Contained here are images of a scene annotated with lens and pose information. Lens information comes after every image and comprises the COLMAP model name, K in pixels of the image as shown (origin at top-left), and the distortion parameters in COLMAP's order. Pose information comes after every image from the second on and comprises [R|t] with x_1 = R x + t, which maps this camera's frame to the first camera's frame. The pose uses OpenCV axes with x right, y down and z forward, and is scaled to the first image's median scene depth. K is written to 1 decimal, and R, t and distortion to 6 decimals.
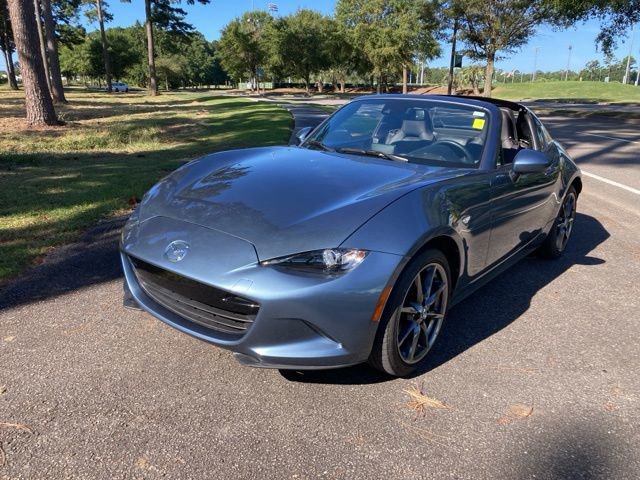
lens RADIAL K [[541.7, 0, 332.1], [0, 541.7, 243.6], [0, 0, 1]] dist [0.032856, -0.029945]
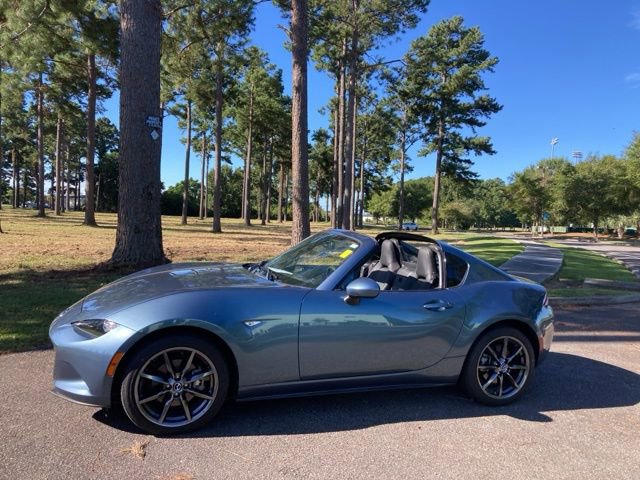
lens RADIAL K [[541.7, 0, 322.0], [0, 541.7, 239.4], [0, 0, 1]] dist [0.032856, -0.029945]
pose [[0.833829, 0.045173, -0.550172, 0.577401], [-0.185330, 0.961708, -0.201919, -0.005892], [0.519983, 0.270329, 0.810272, 0.025187]]
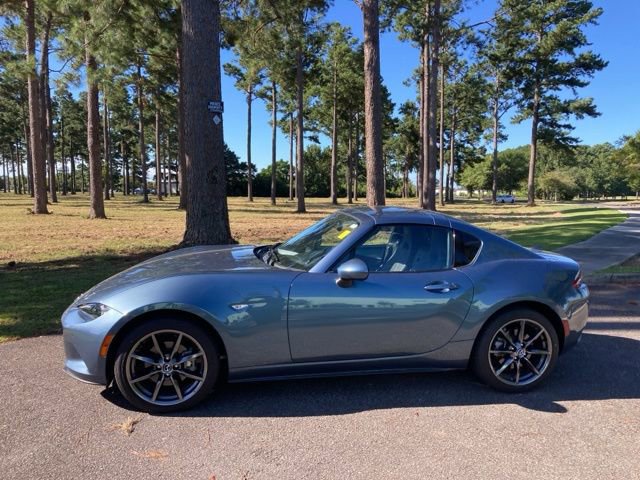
lens RADIAL K [[541.7, 0, 322.9], [0, 541.7, 246.0], [0, 0, 1]] dist [0.032856, -0.029945]
pose [[0.725045, 0.058533, -0.686210, 0.675529], [-0.188731, 0.975125, -0.116236, -0.040236], [0.662337, 0.213785, 0.718057, 0.121115]]
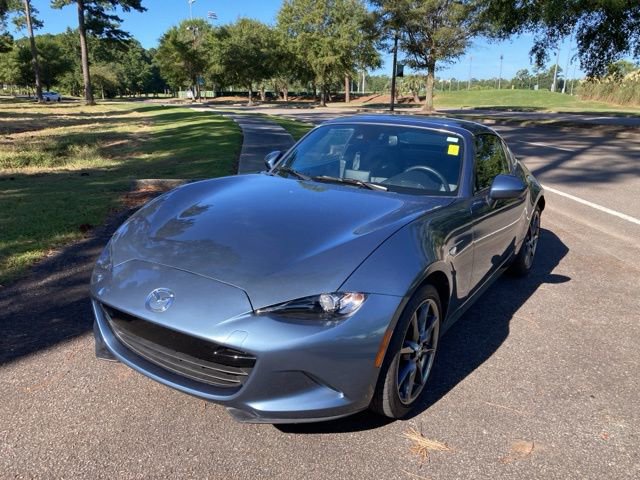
lens RADIAL K [[541.7, 0, 335.5], [0, 541.7, 242.0], [0, 0, 1]] dist [0.032856, -0.029945]
pose [[0.993843, -0.032124, 0.106034, -0.041666], [0.033668, 0.999351, -0.012801, -0.032111], [-0.105554, 0.016292, 0.994280, 0.021412]]
